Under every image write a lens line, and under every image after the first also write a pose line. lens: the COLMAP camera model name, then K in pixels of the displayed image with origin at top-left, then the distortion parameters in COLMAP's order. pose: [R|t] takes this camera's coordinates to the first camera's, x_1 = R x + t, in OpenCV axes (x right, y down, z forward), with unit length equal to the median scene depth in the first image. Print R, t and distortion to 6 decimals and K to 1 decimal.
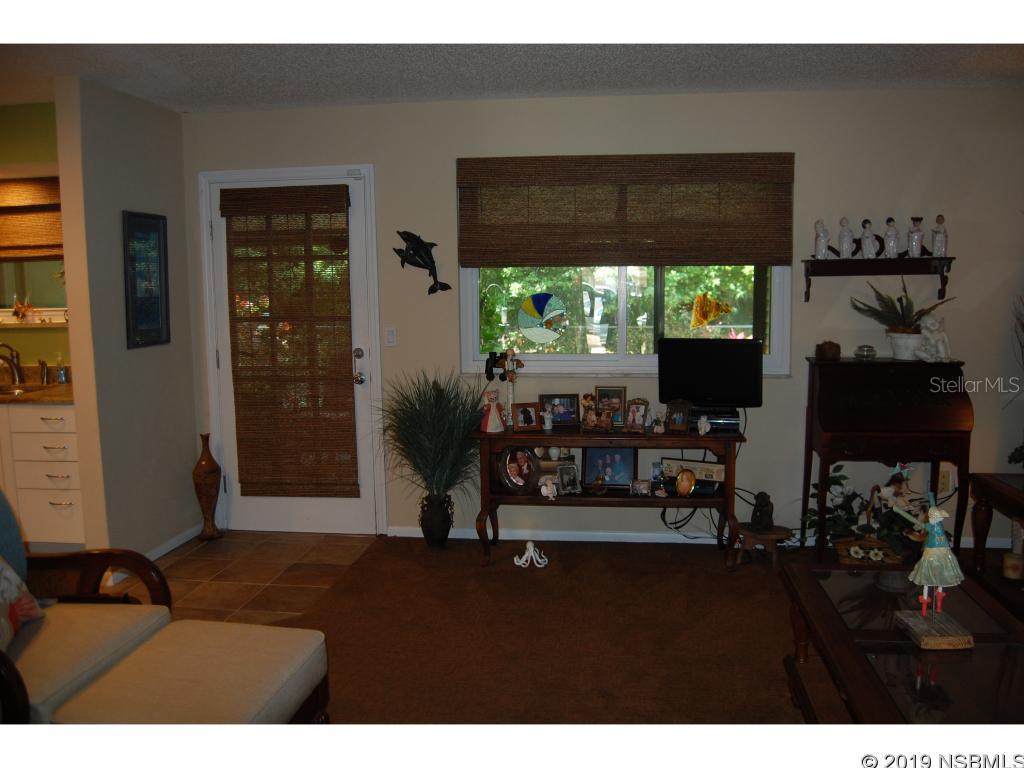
lens RADIAL K [[808.1, 0, 512.3], [0, 808.1, 384.2], [0, 0, 1]] dist [-0.075836, 0.009271]
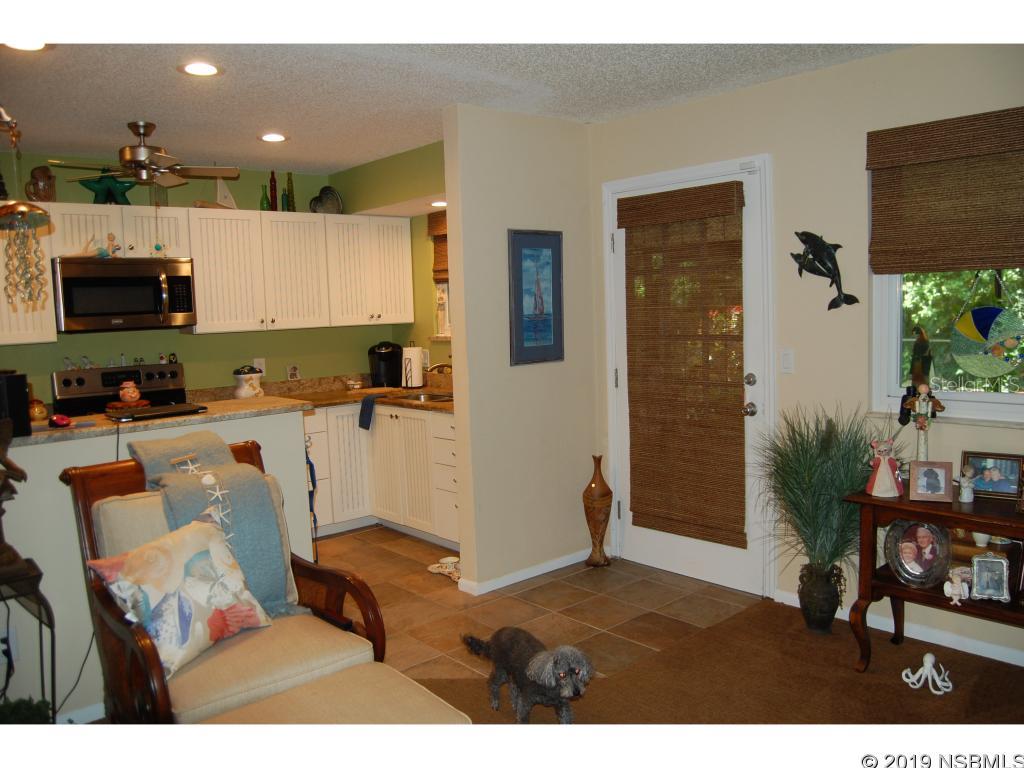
lens RADIAL K [[808.1, 0, 512.1], [0, 808.1, 382.6], [0, 0, 1]] dist [-0.075836, 0.009271]
pose [[0.750185, 0.046630, -0.659582, 0.181675], [-0.051683, 0.998594, 0.011814, -0.032989], [0.659205, 0.025226, 0.751540, 0.209899]]
